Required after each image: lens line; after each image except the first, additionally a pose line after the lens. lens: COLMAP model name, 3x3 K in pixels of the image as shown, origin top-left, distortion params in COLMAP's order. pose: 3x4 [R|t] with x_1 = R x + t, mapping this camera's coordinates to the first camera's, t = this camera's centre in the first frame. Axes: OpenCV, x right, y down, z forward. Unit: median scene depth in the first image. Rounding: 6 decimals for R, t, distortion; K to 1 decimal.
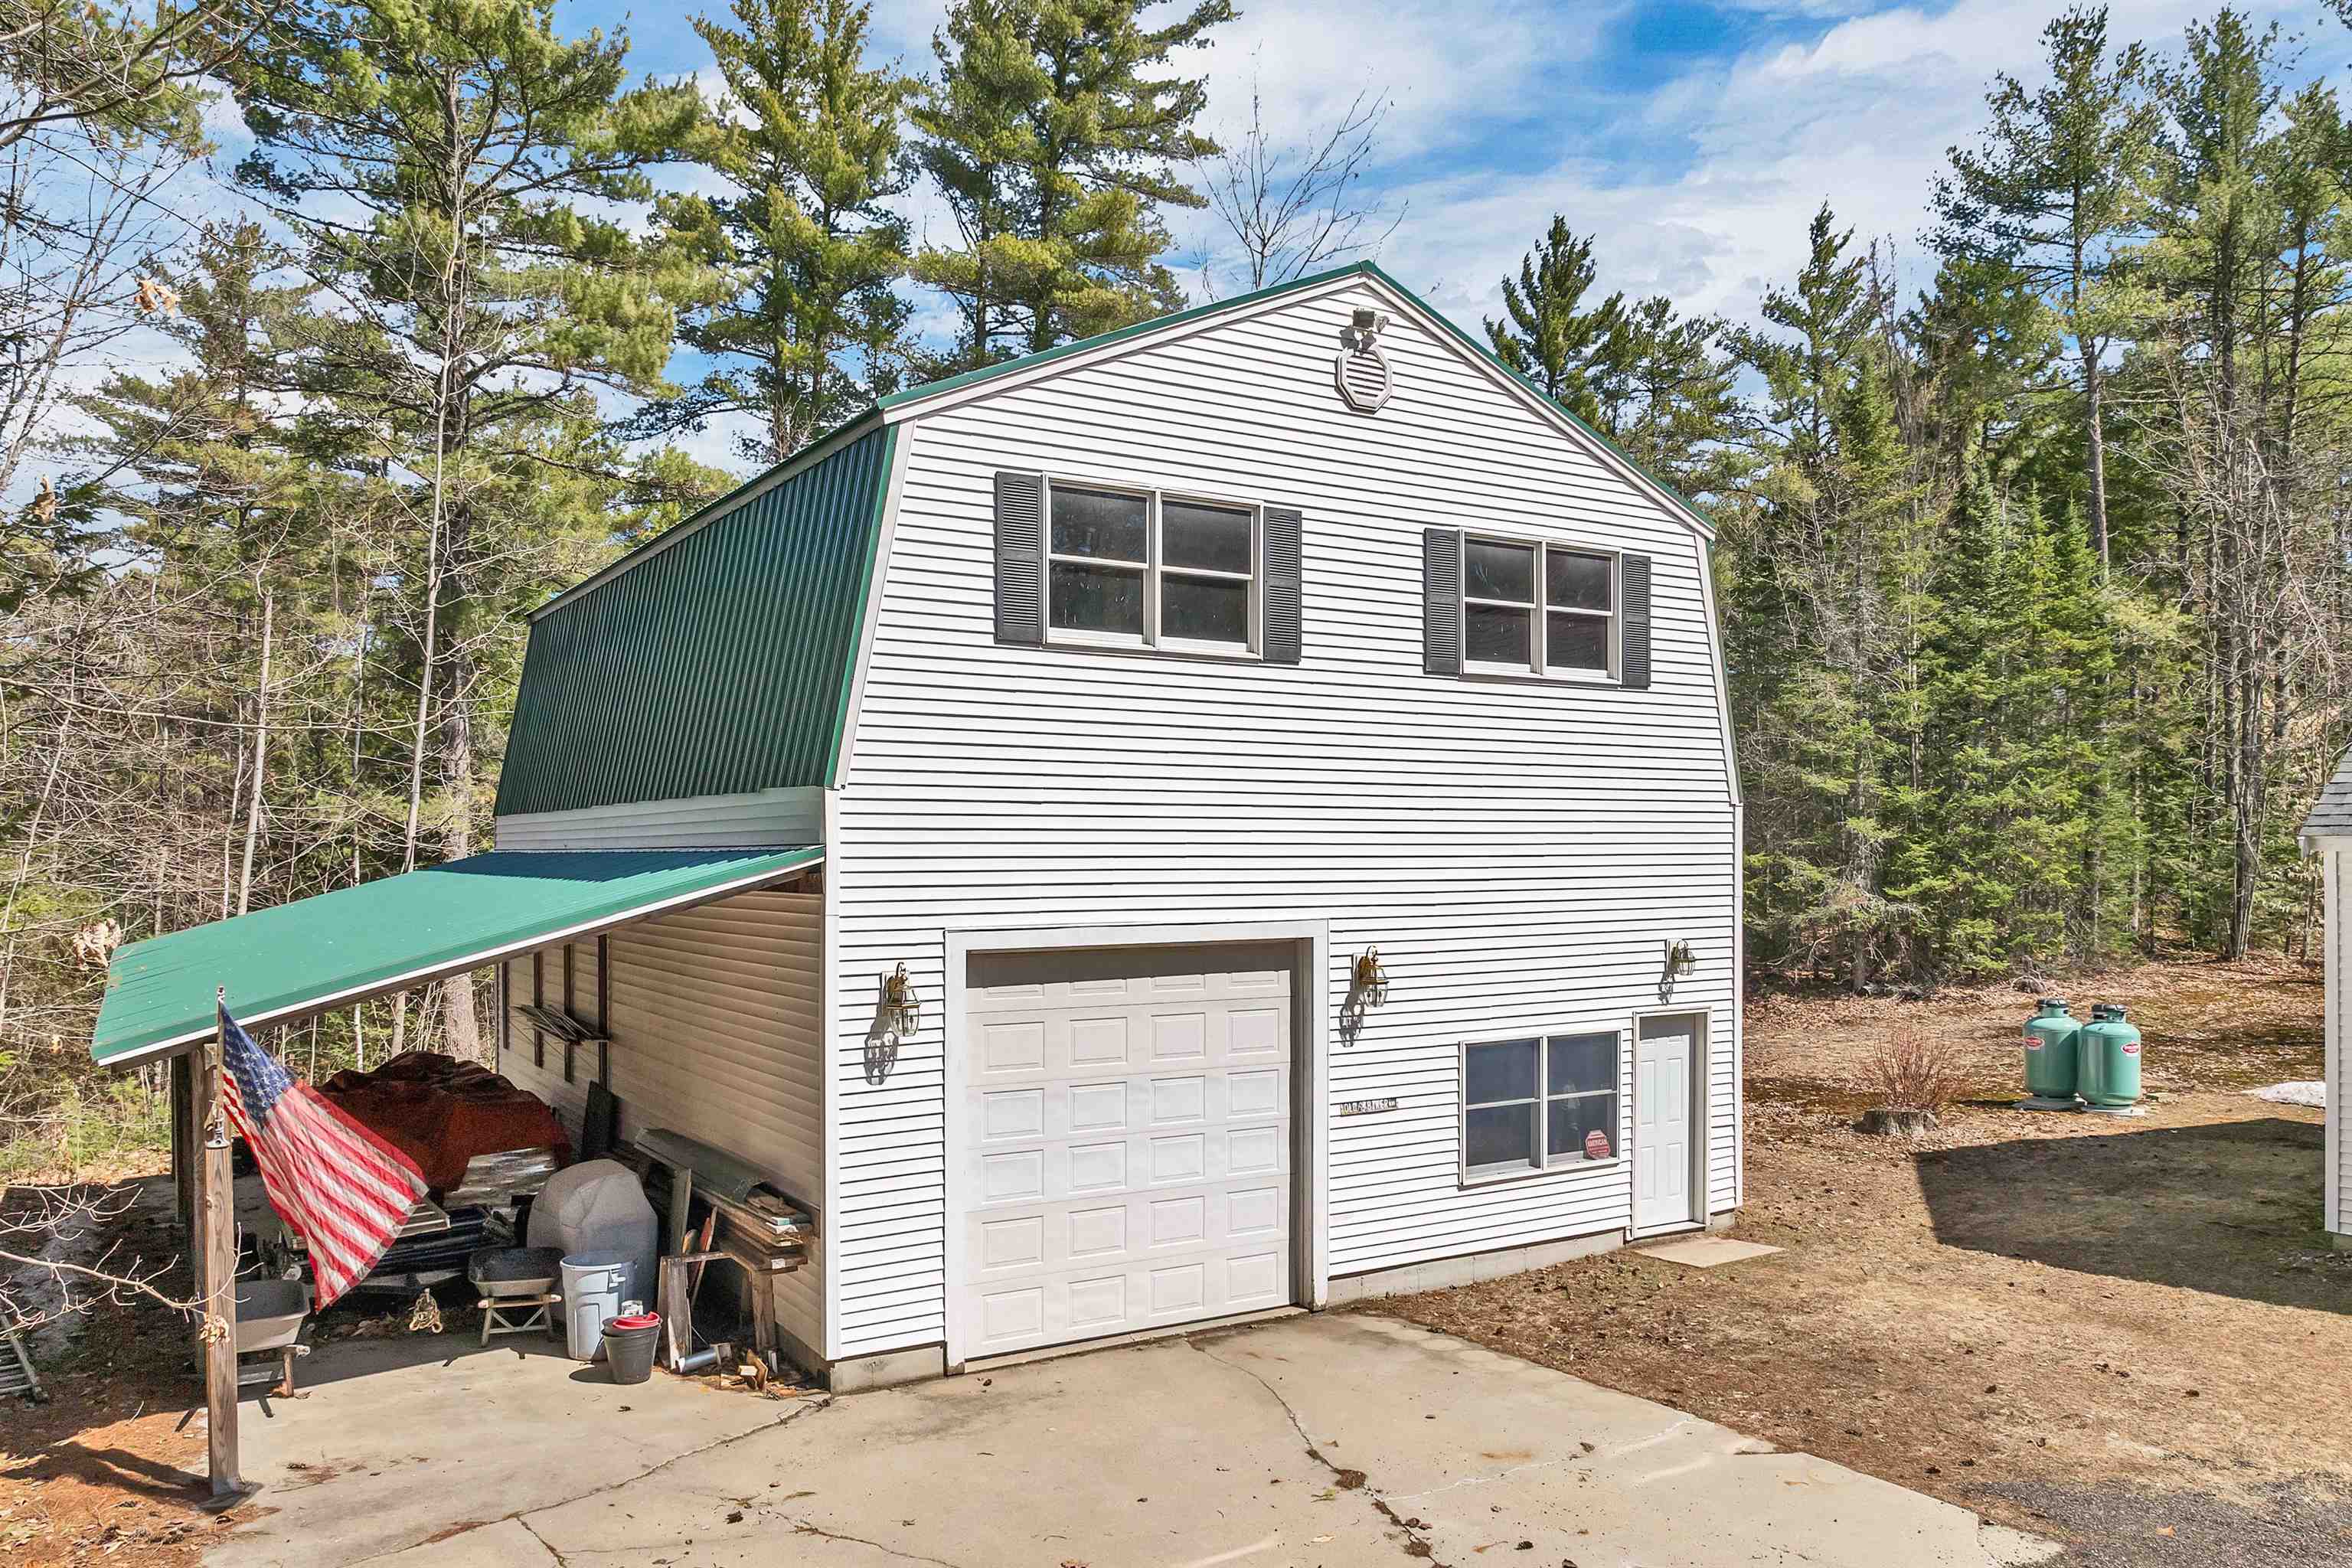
lens RADIAL K [[1708.0, 0, 1229.3], [0, 1708.0, 842.4], [0, 0, 1]] dist [-0.035059, 0.001365]
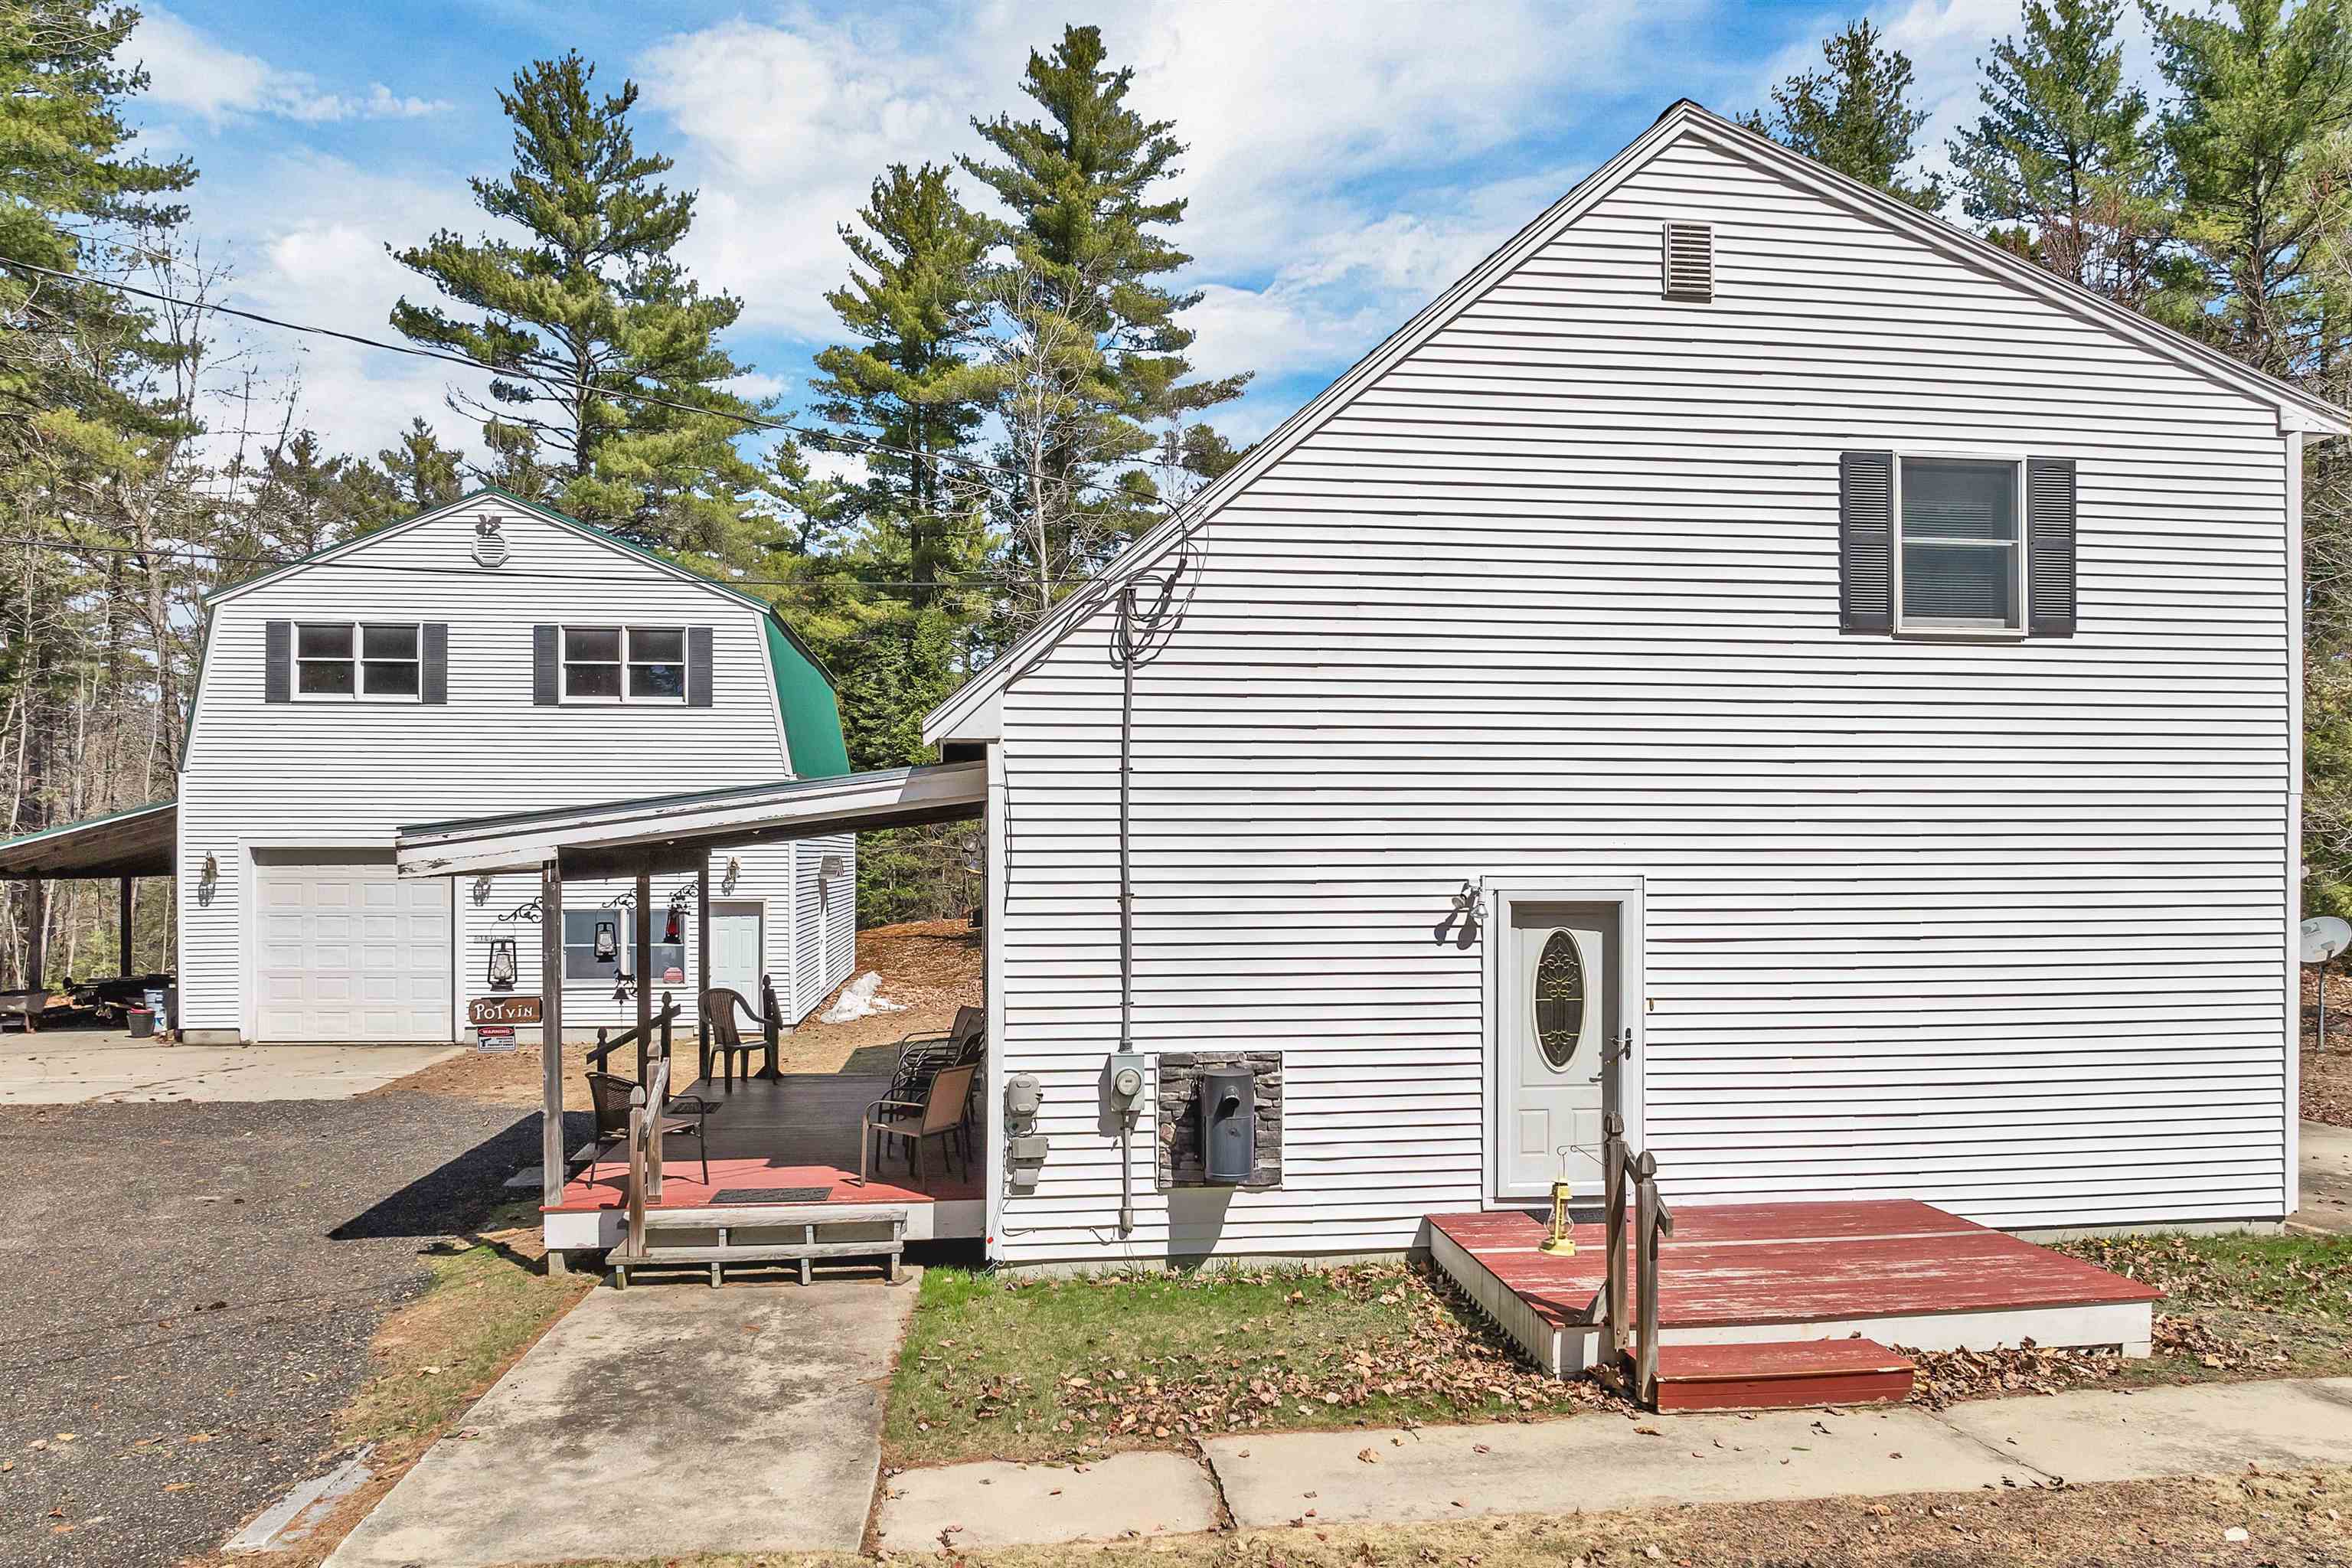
lens RADIAL K [[1687.5, 0, 1171.4], [0, 1687.5, 855.1], [0, 0, 1]] dist [-0.036923, -0.002404]
pose [[0.901401, 0.001652, -0.432983, 1.571341], [-0.000374, 0.999995, 0.003036, 0.058216], [0.432986, -0.002575, 0.901397, -0.338247]]
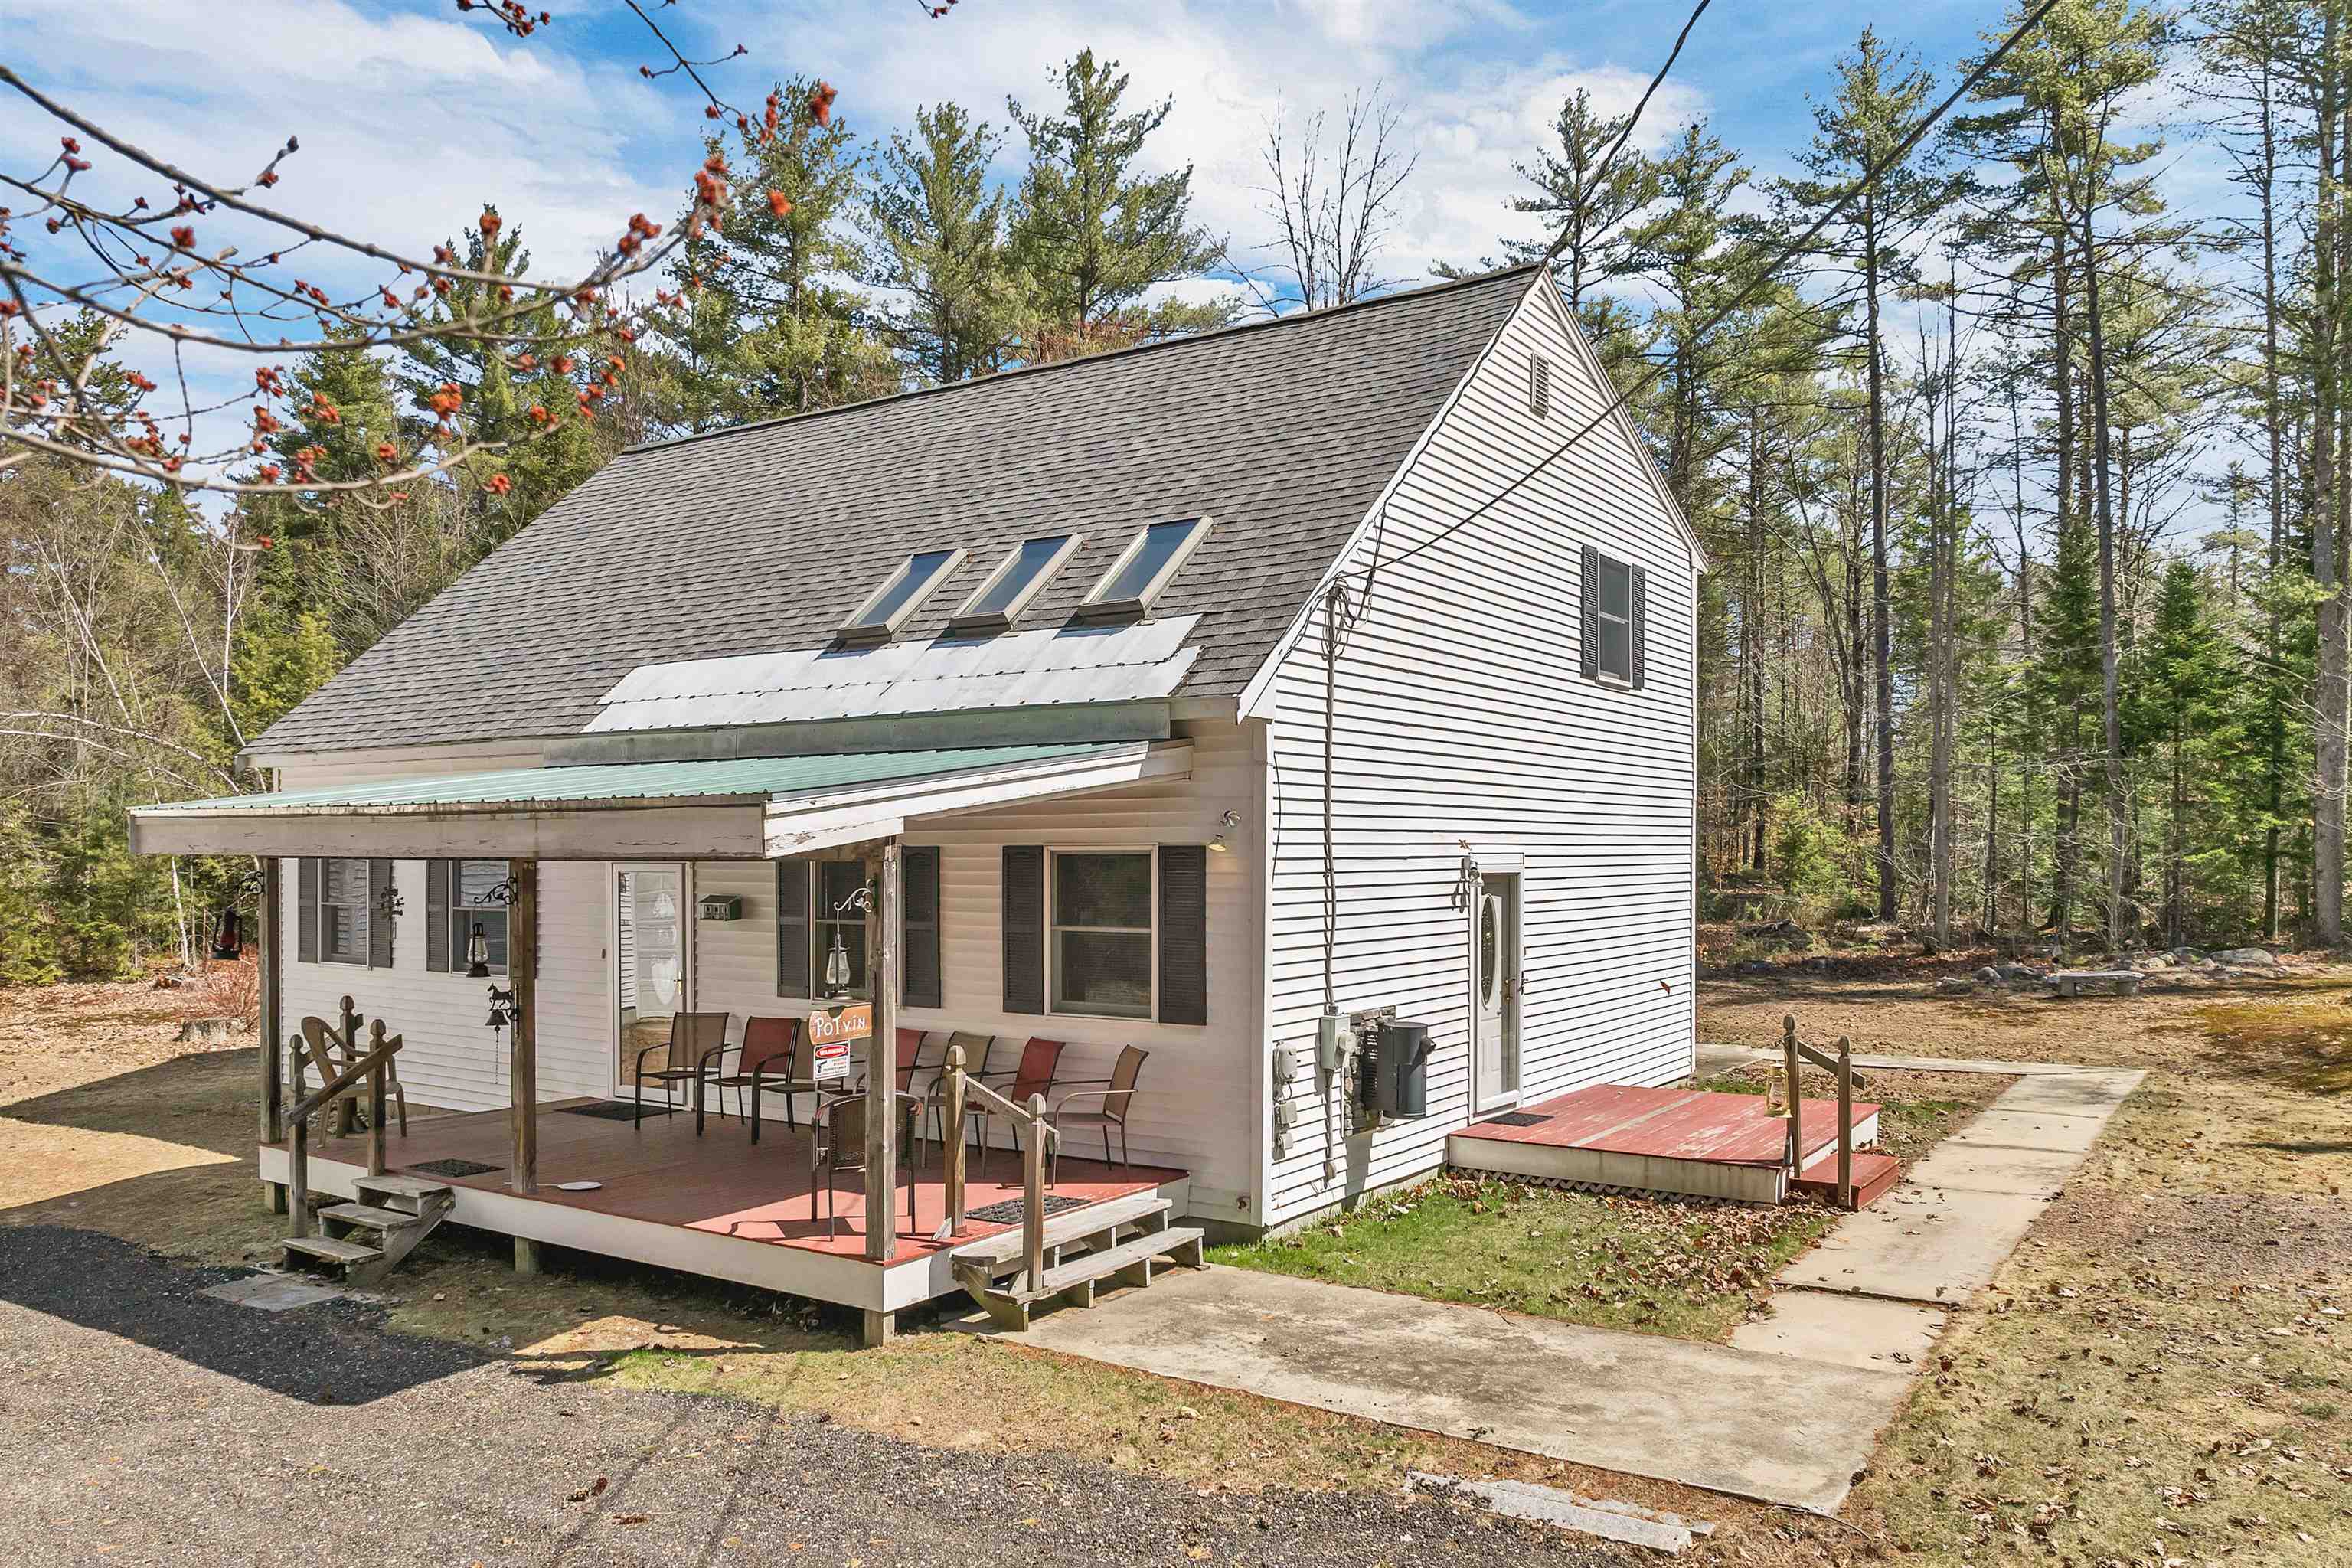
lens RADIAL K [[1698.3, 0, 1181.1], [0, 1698.3, 841.4], [0, 0, 1]] dist [-0.056809, 0.055396]
pose [[0.915776, 0.002991, 0.401678, 0.814232], [-0.000655, 0.999982, -0.005953, 0.069570], [-0.401689, 0.005189, 0.915761, -0.392495]]
